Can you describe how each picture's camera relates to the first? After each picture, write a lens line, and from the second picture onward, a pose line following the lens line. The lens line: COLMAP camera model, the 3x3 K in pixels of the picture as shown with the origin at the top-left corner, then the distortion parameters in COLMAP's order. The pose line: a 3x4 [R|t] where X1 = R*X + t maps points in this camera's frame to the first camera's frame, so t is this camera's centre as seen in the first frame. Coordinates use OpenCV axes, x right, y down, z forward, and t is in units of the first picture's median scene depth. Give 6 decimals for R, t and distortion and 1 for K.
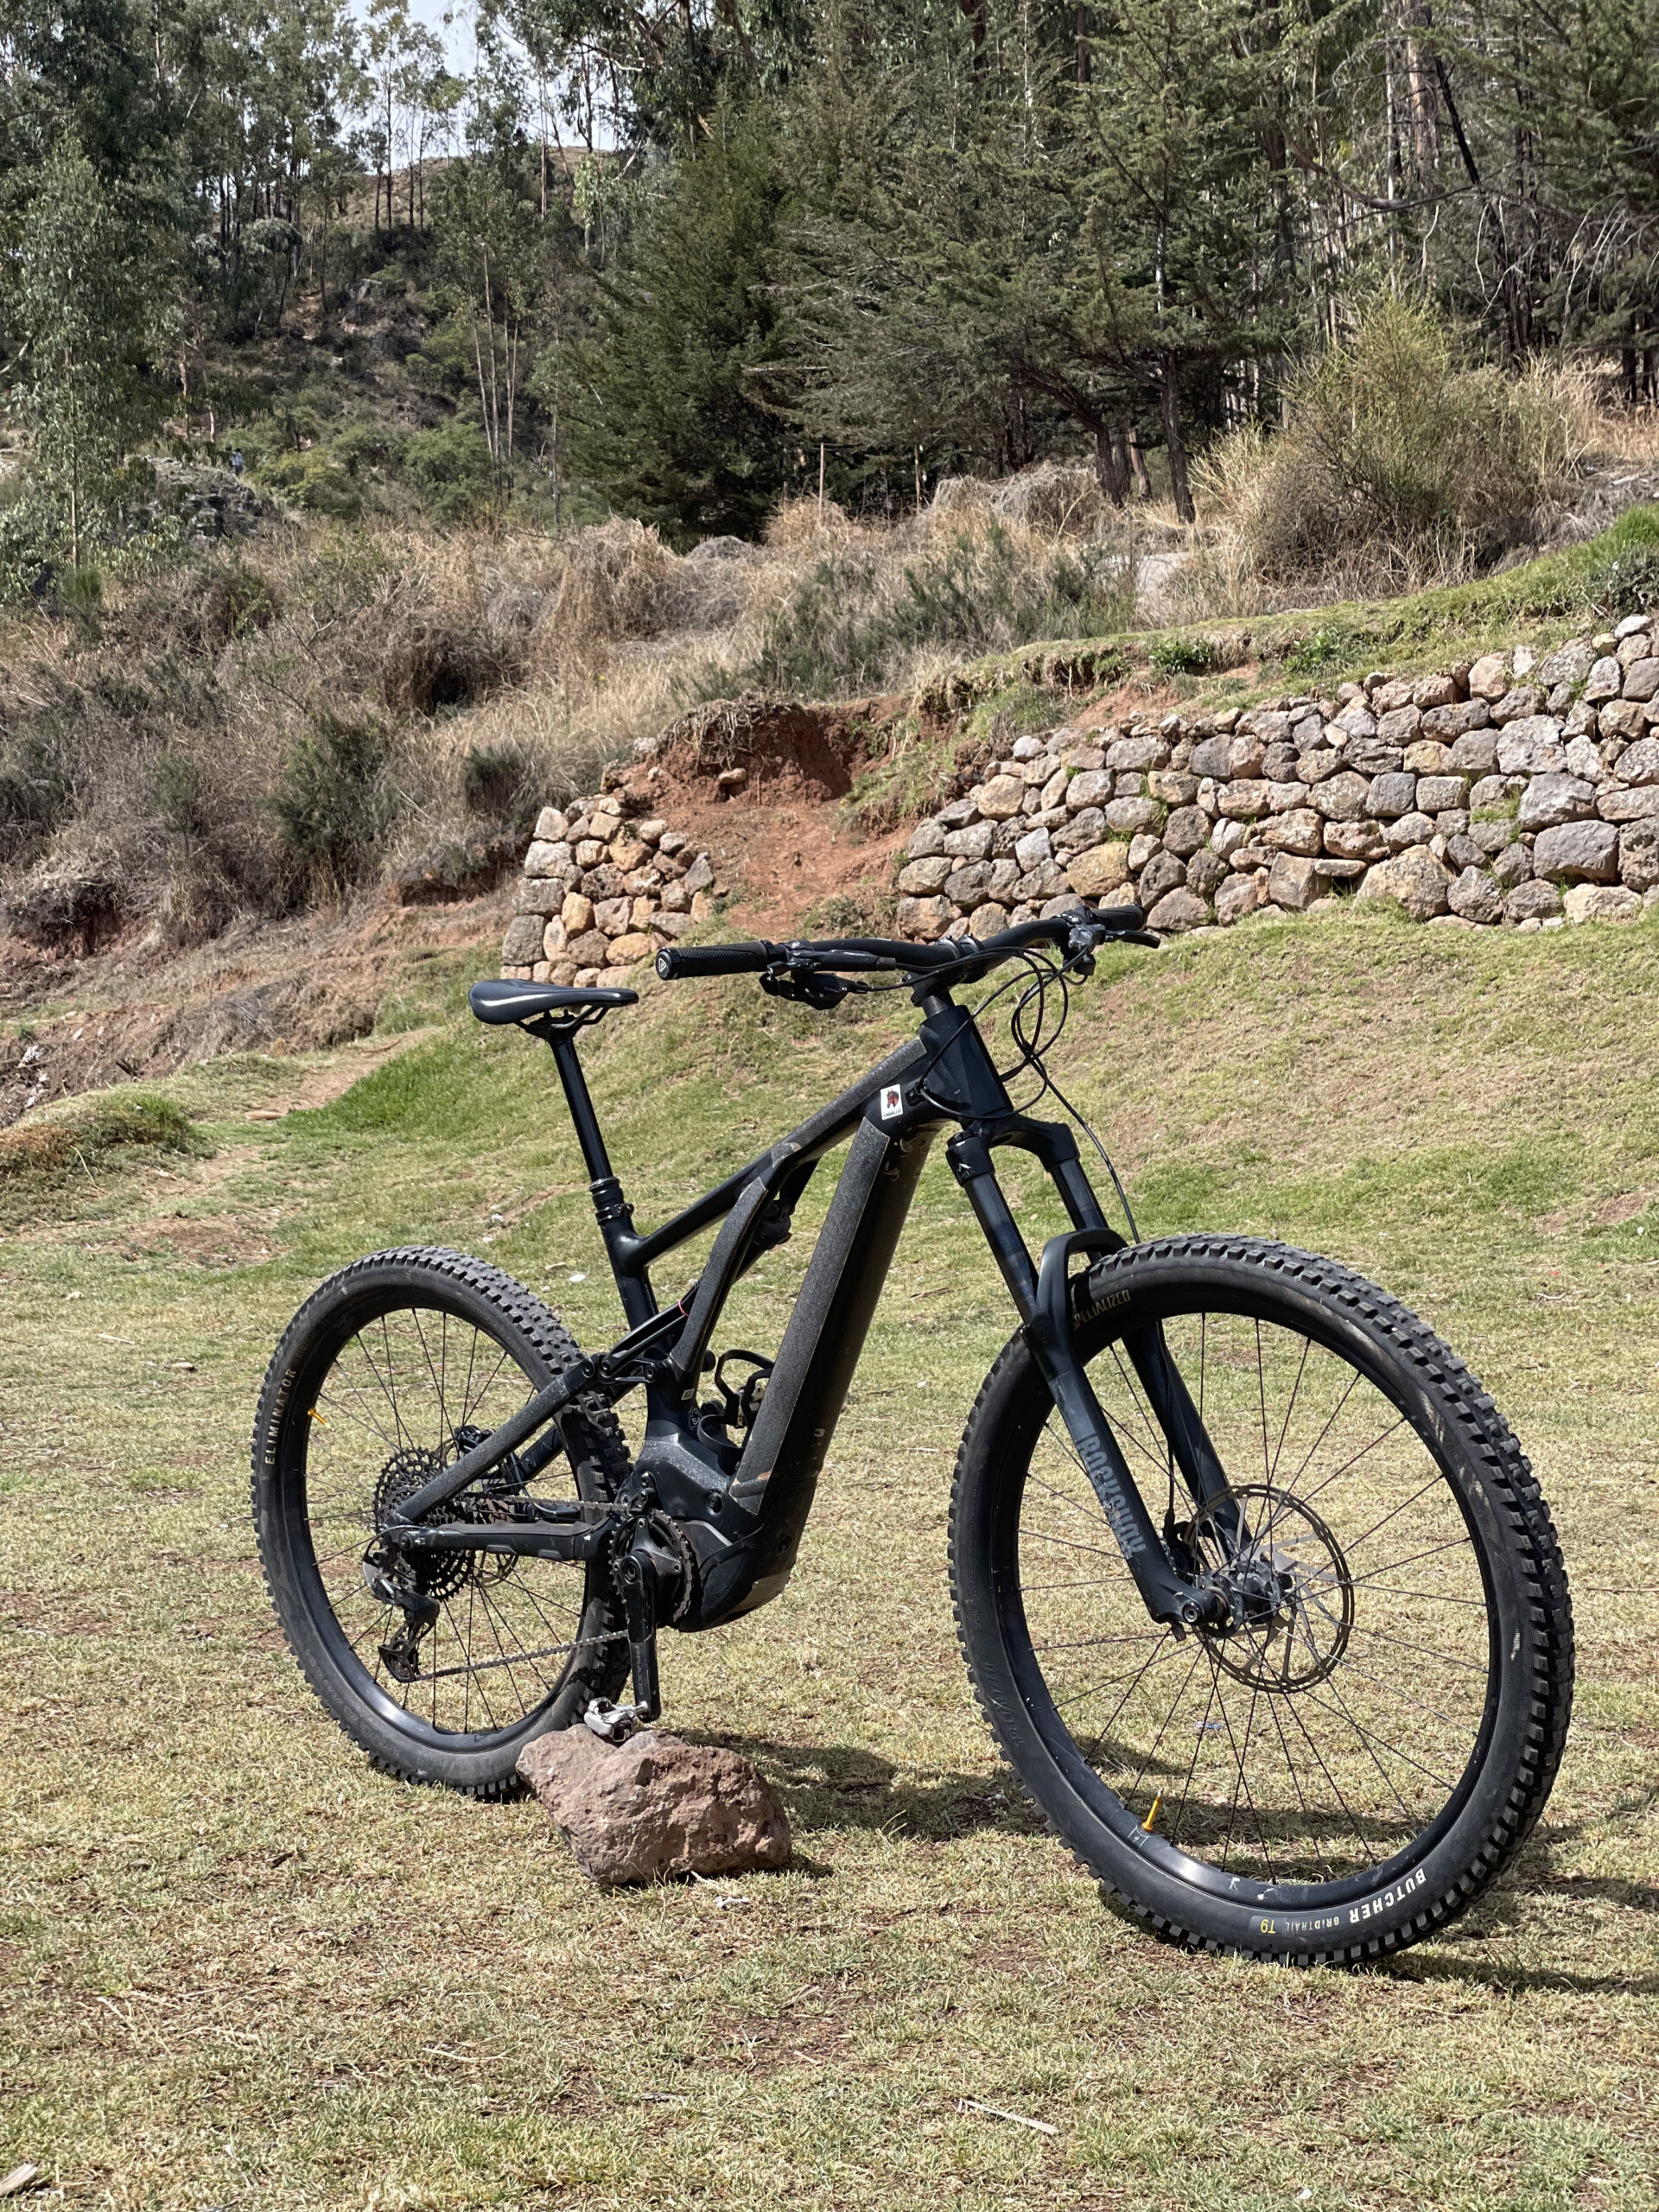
lens RADIAL K [[3254.8, 0, 829.5], [0, 3254.8, 1106.0], [0, 0, 1]] dist [0.135877, -0.034199]
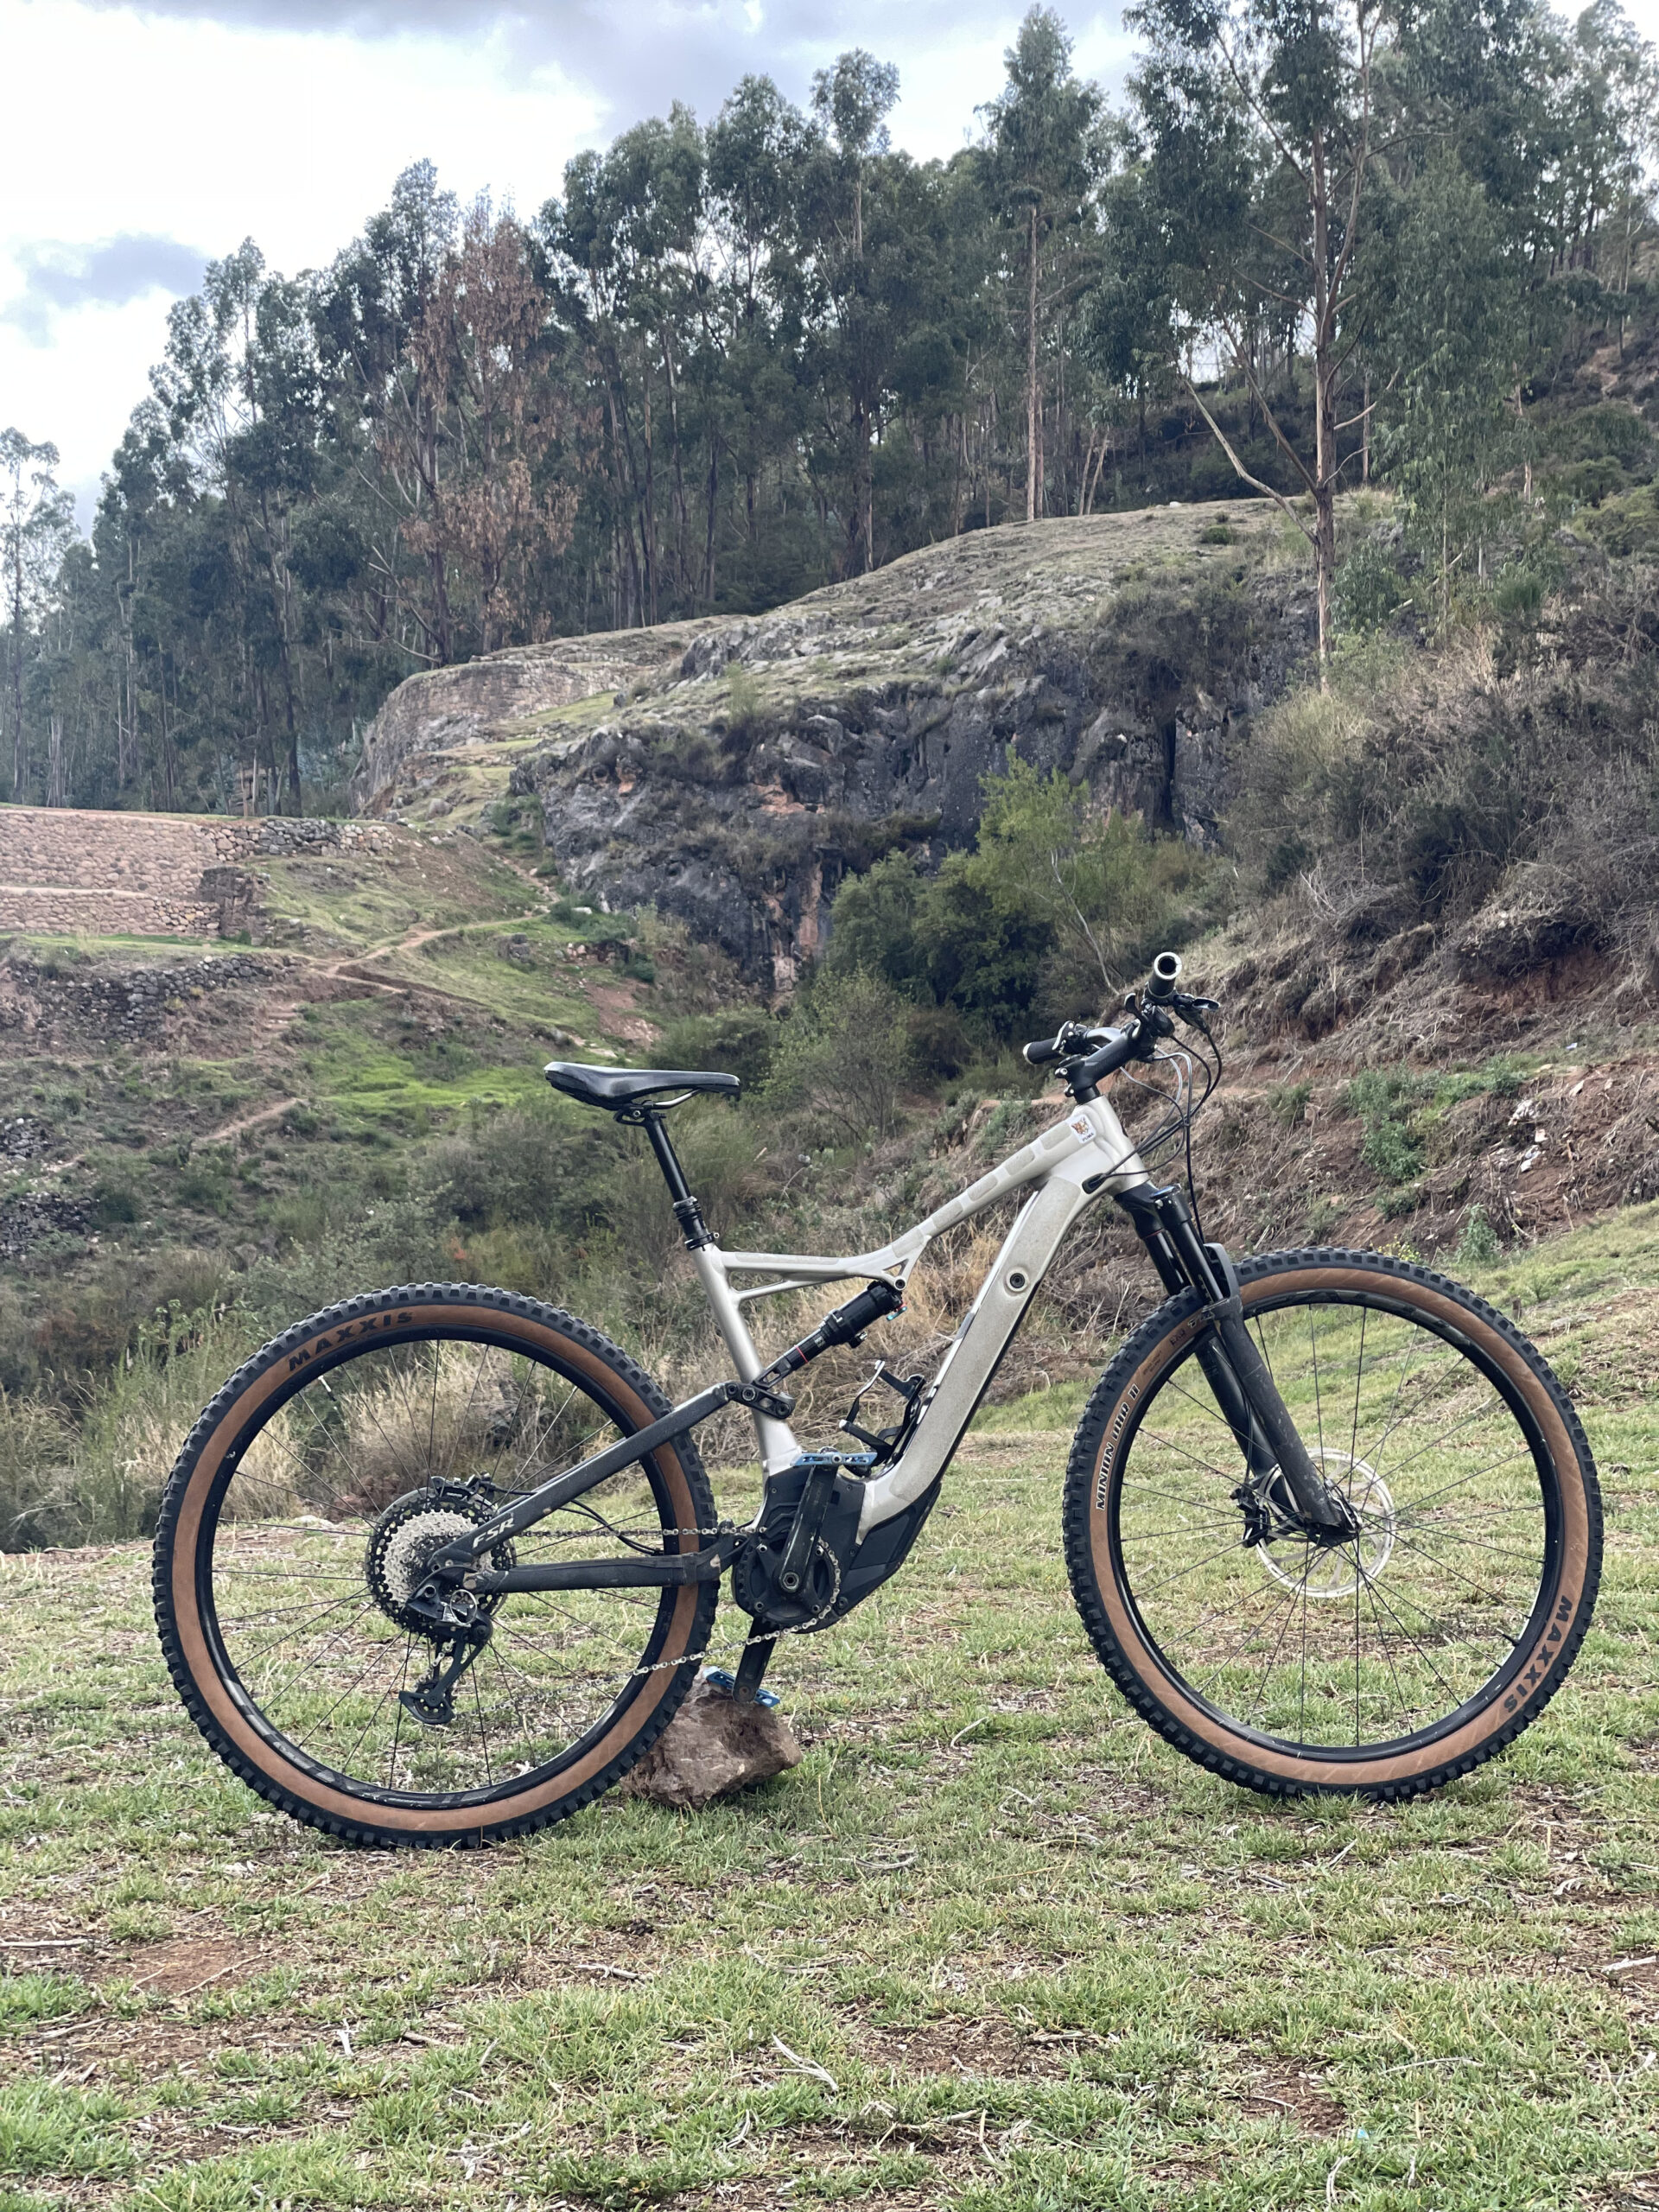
lens RADIAL K [[3254.8, 0, 829.5], [0, 3254.8, 1106.0], [0, 0, 1]] dist [0.135877, -0.034199]
pose [[0.931875, 0.013402, -0.362531, -0.099989], [-0.022146, 0.999555, -0.019975, 0.004242], [0.362102, 0.026643, 0.931758, 0.127012]]
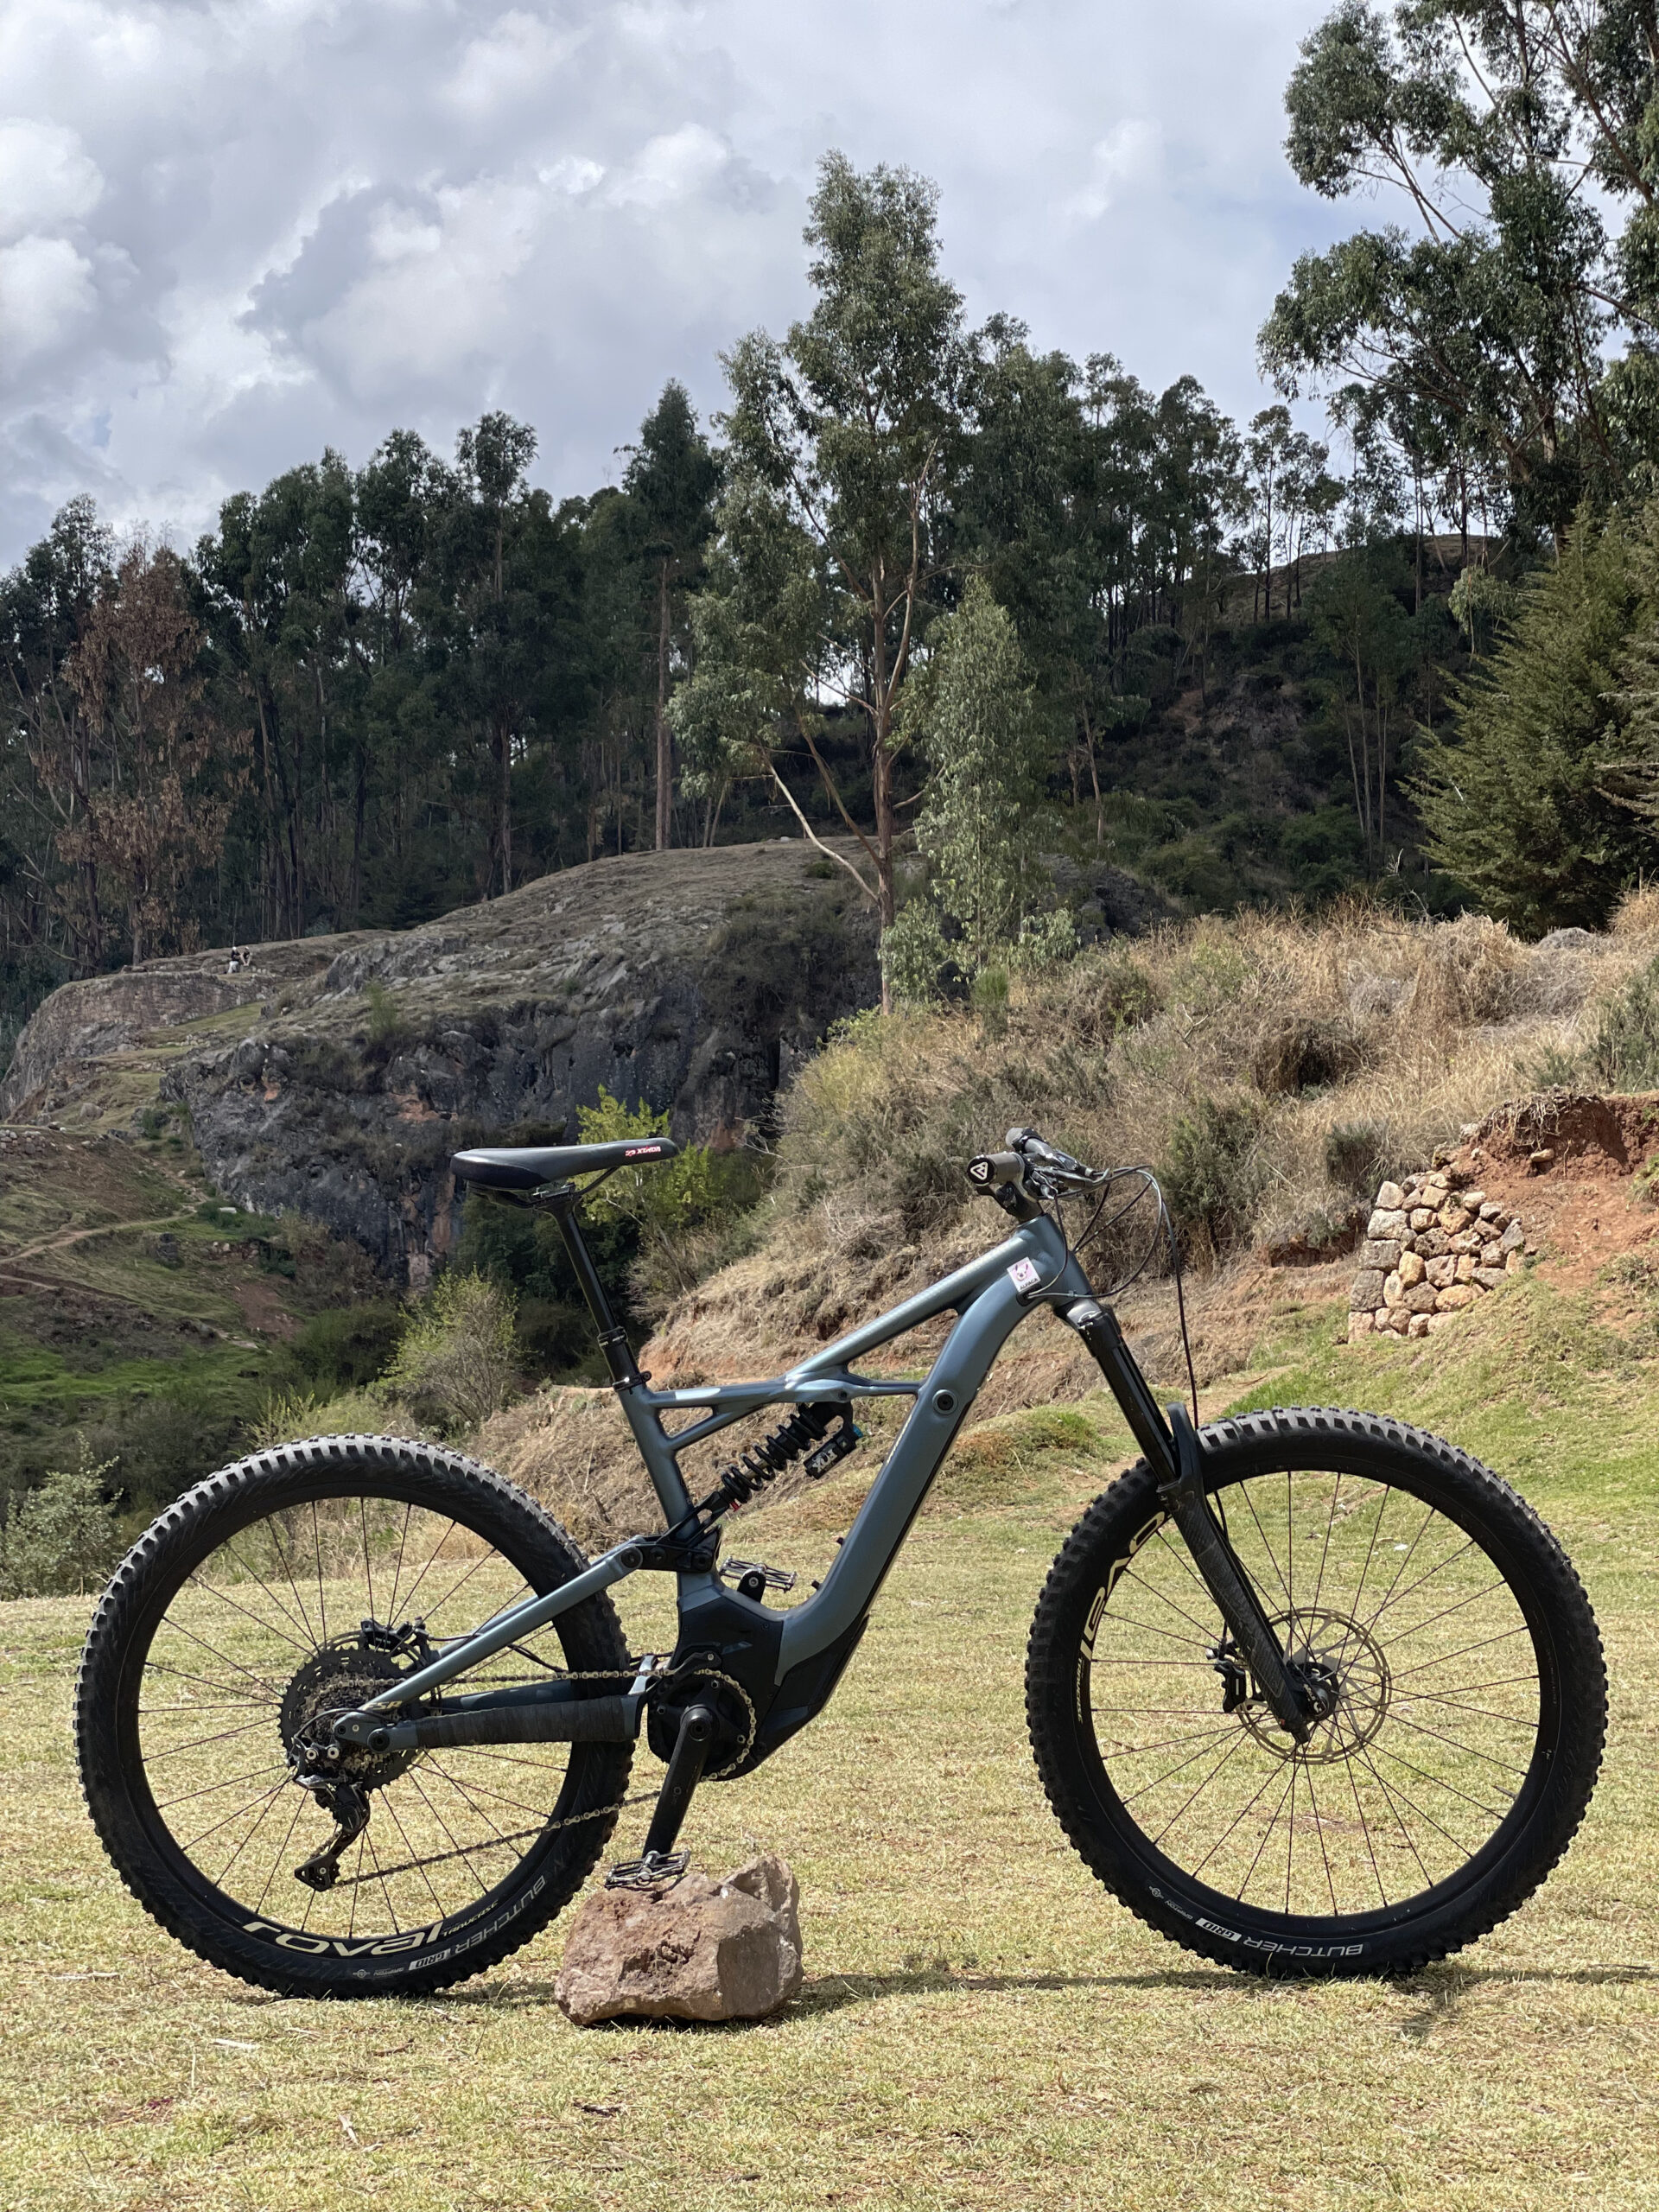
lens RADIAL K [[3268.9, 0, 829.5], [0, 3268.9, 1106.0], [0, 0, 1]] dist [0.051562, 0.703388]
pose [[0.965122, -0.012008, -0.261525, 0.017462], [-0.017242, 0.993863, -0.109265, 0.009300], [0.261233, 0.109964, 0.958992, -0.122150]]
